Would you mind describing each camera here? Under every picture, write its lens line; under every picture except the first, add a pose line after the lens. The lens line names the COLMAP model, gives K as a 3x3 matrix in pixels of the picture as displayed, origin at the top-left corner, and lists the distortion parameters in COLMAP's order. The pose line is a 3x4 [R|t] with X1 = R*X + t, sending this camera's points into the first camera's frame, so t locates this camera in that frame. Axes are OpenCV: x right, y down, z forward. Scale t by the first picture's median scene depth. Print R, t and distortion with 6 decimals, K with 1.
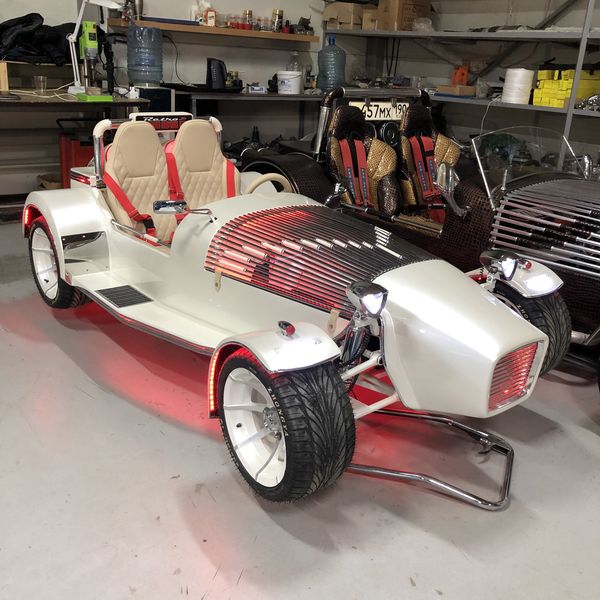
lens RADIAL K [[654.4, 0, 300.9], [0, 654.4, 303.7], [0, 0, 1]] dist [0.007272, 0.000000]
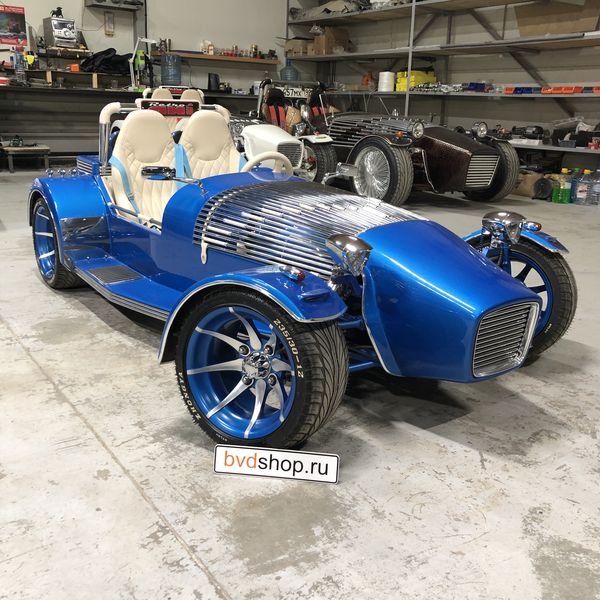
lens RADIAL K [[654.4, 0, 299.0], [0, 654.4, 296.4], [0, 0, 1]] dist [0.007272, 0.000000]
pose [[0.998107, -0.007978, -0.060982, 0.205778], [0.003267, 0.997028, -0.076971, 0.359366], [0.061415, 0.076626, 0.995167, -0.676643]]
